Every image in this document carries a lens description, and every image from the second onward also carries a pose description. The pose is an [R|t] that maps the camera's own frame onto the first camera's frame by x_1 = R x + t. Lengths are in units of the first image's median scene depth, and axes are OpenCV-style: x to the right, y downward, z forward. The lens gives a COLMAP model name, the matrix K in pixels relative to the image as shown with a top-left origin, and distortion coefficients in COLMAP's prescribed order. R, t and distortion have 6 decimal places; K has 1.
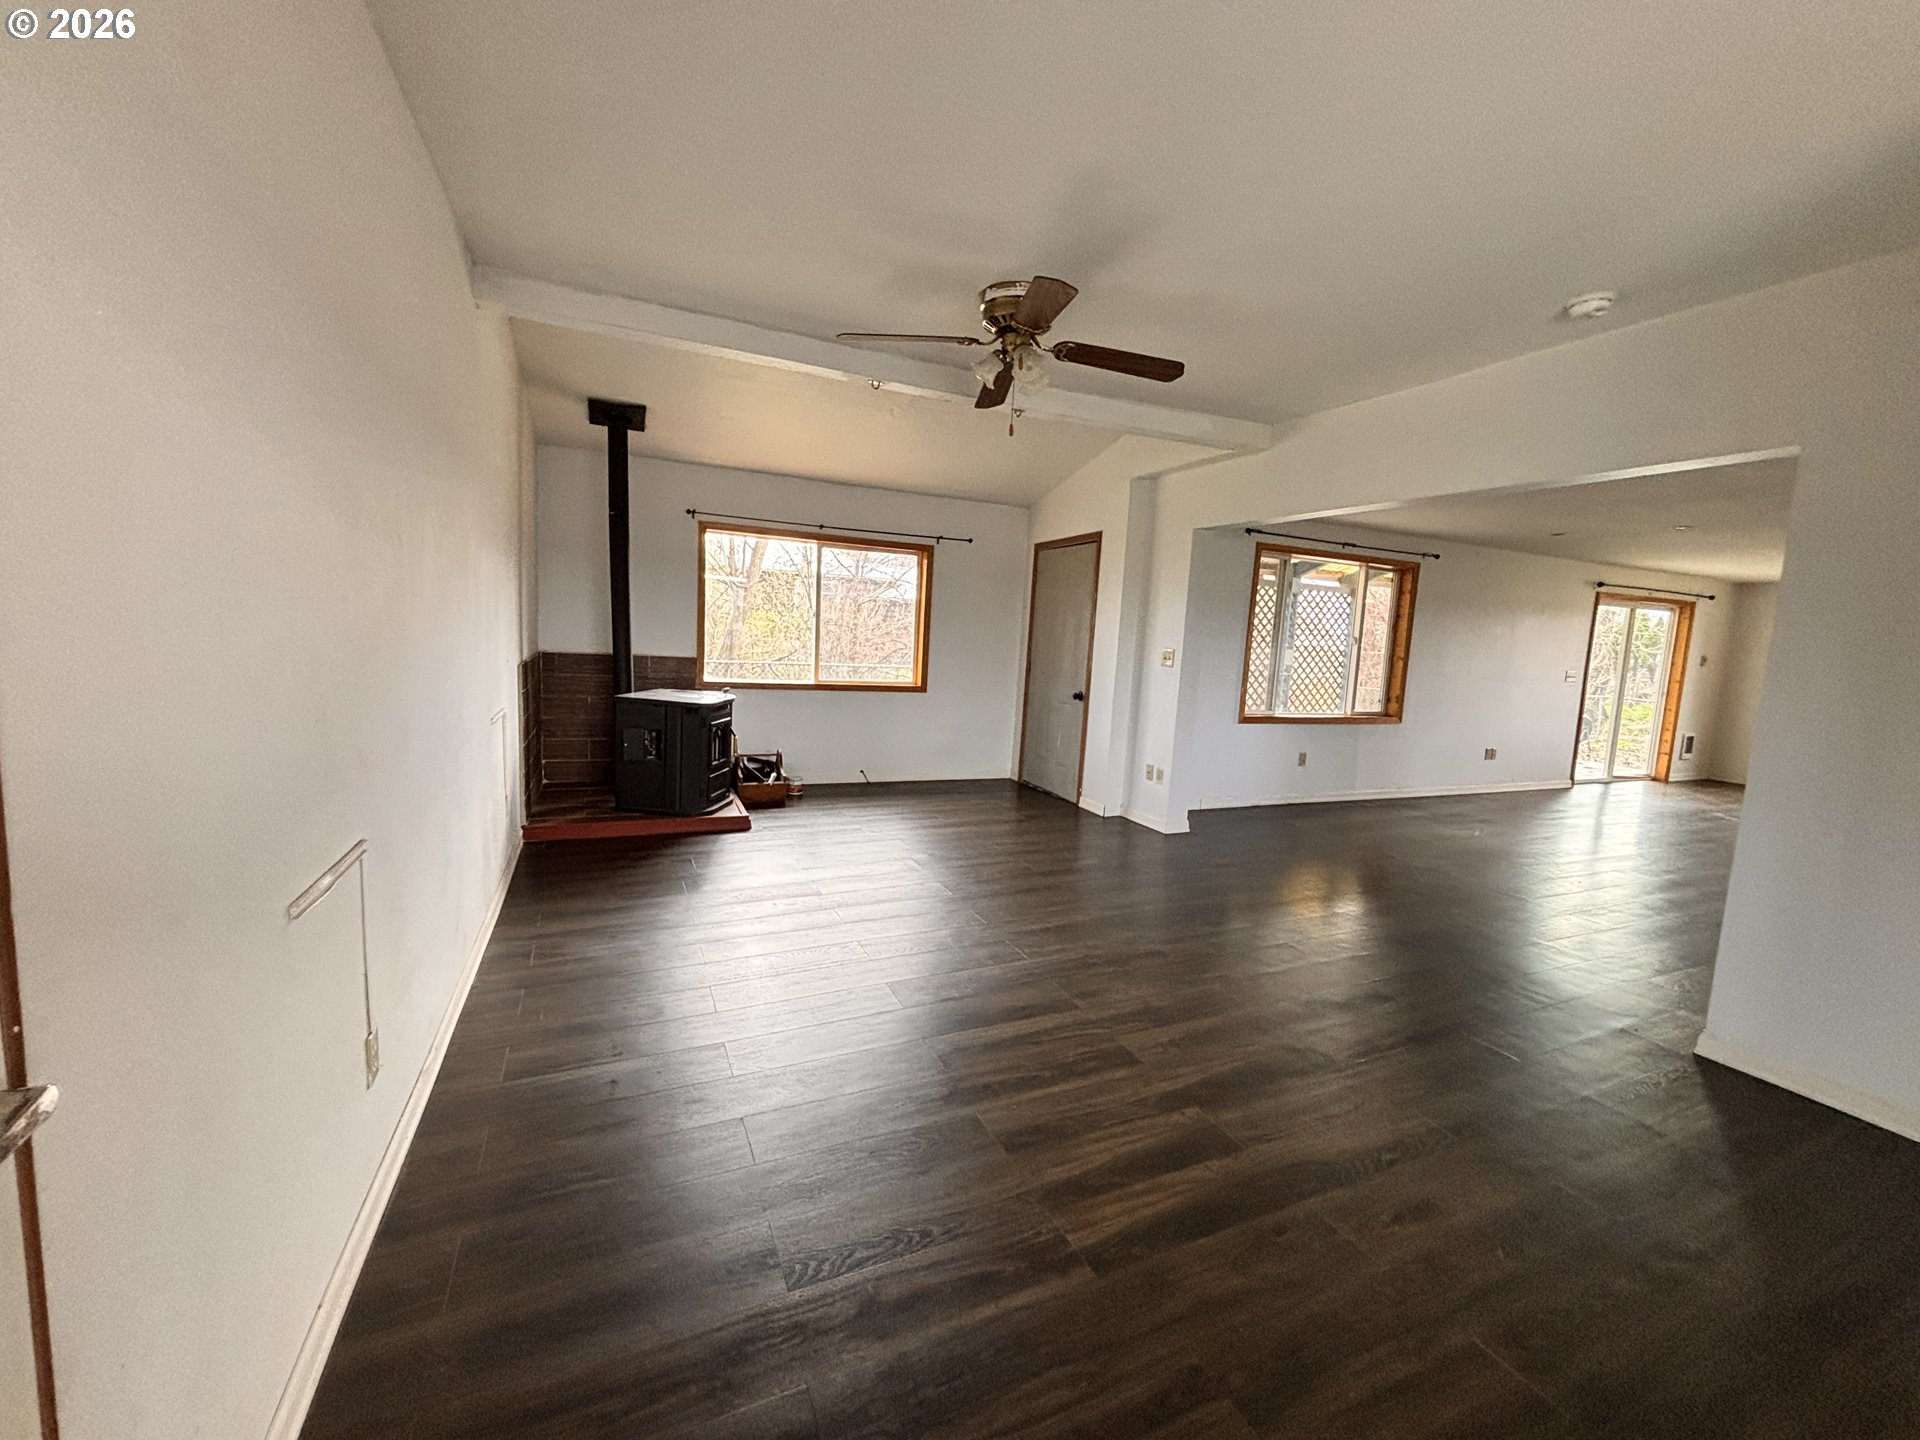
lens RADIAL K [[771.5, 0, 960.4], [0, 771.5, 717.3], [0, 0, 1]] dist [0.000044, -0.000006]
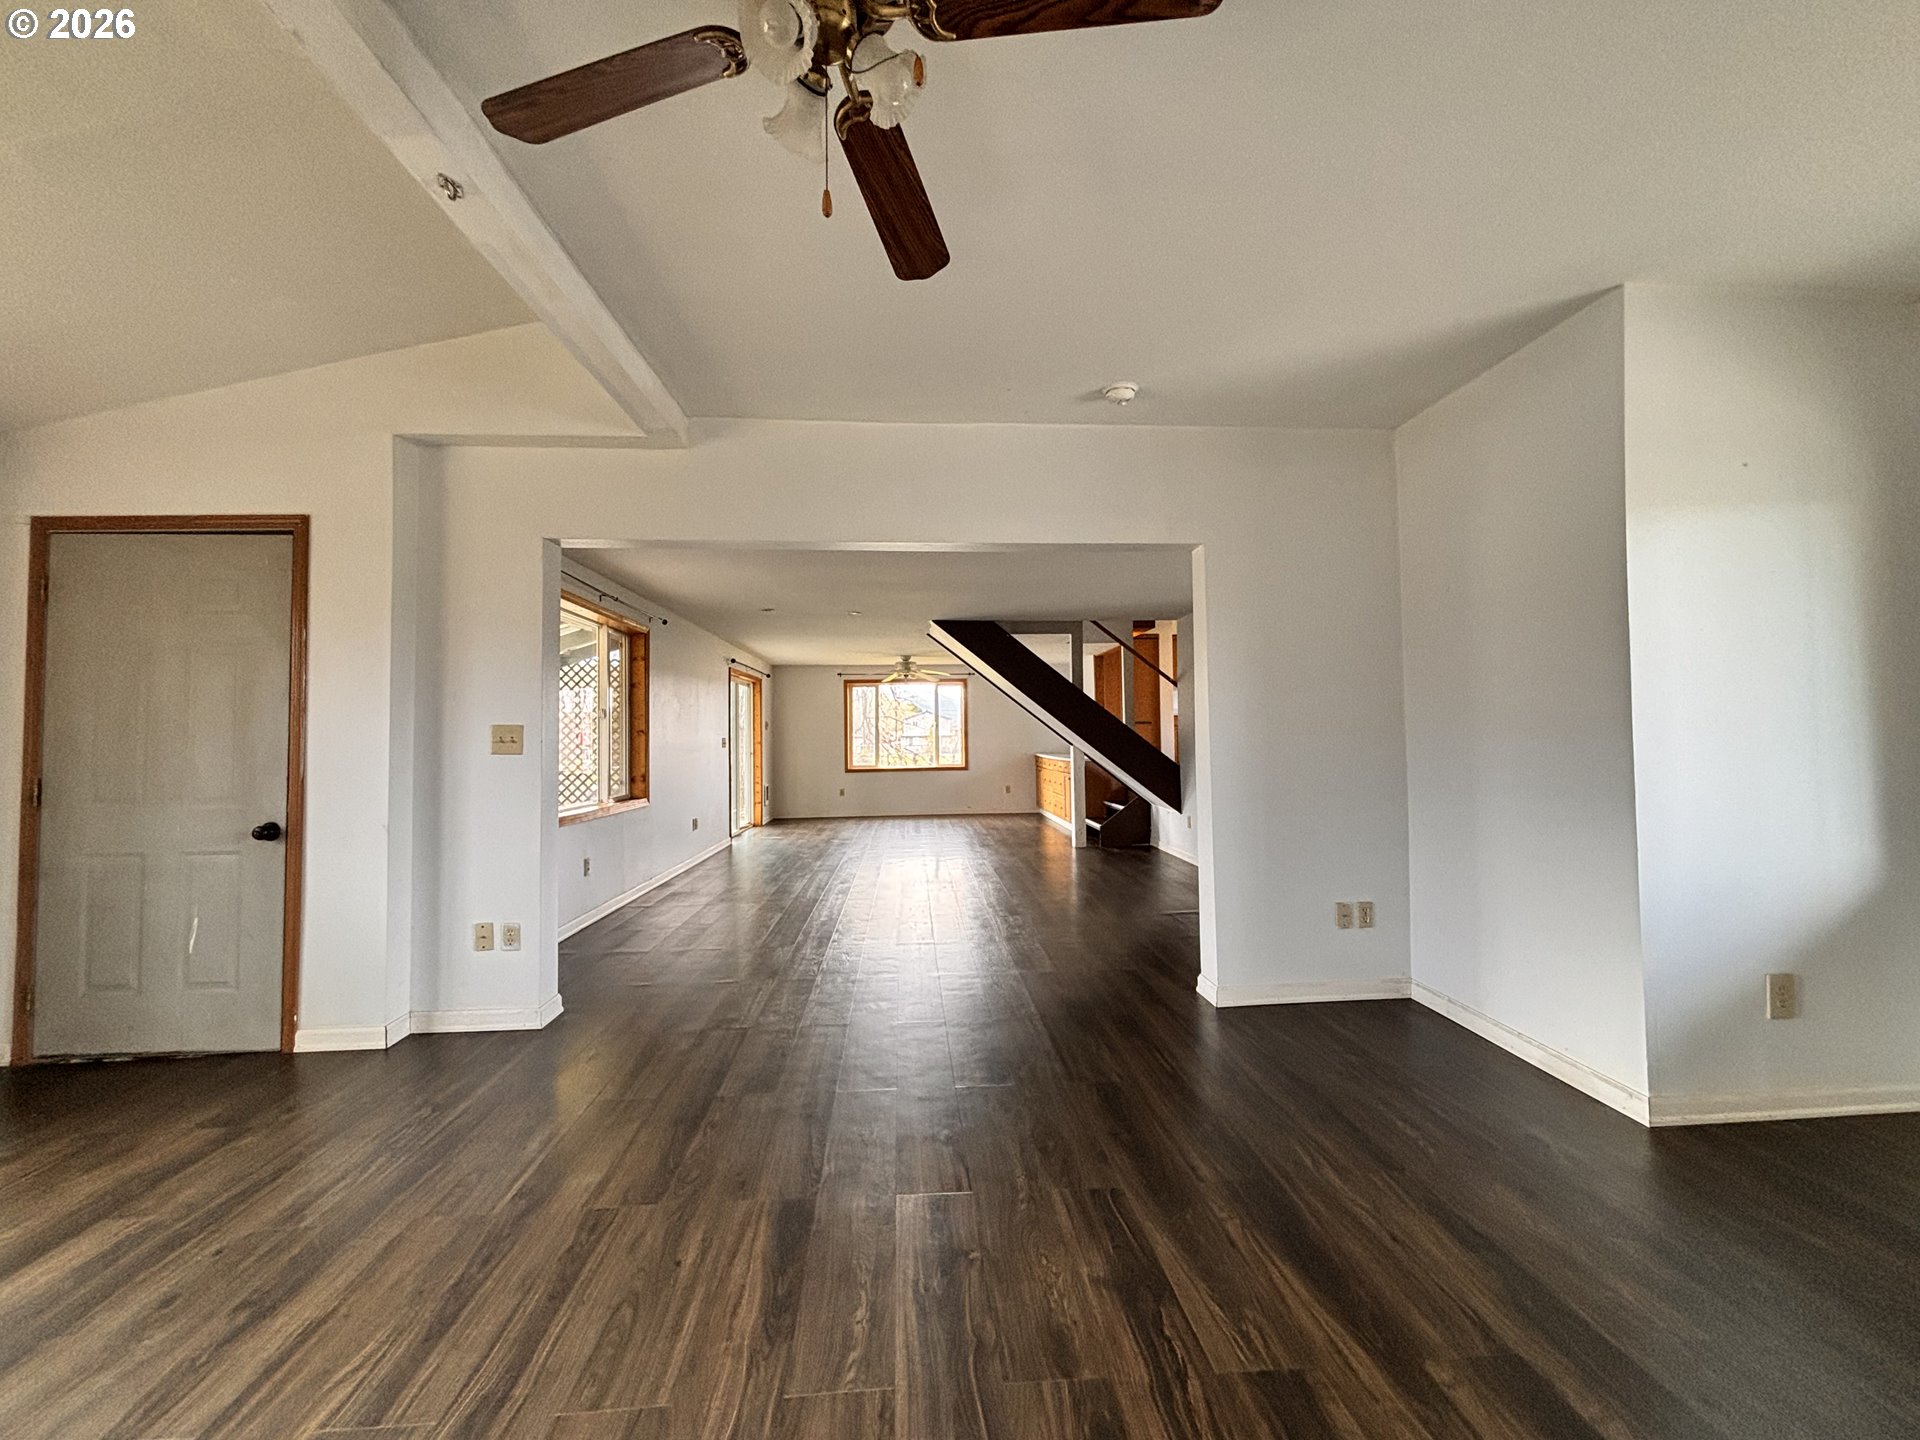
lens RADIAL K [[771.5, 0, 961.0], [0, 771.5, 715.2], [0, 0, 1]] dist [0.000044, -0.000006]
pose [[0.338938, -0.028021, 0.940391, -0.162938], [0.138469, 0.990157, -0.020403, -0.030307], [-0.930563, 0.137130, 0.339481, 0.402353]]
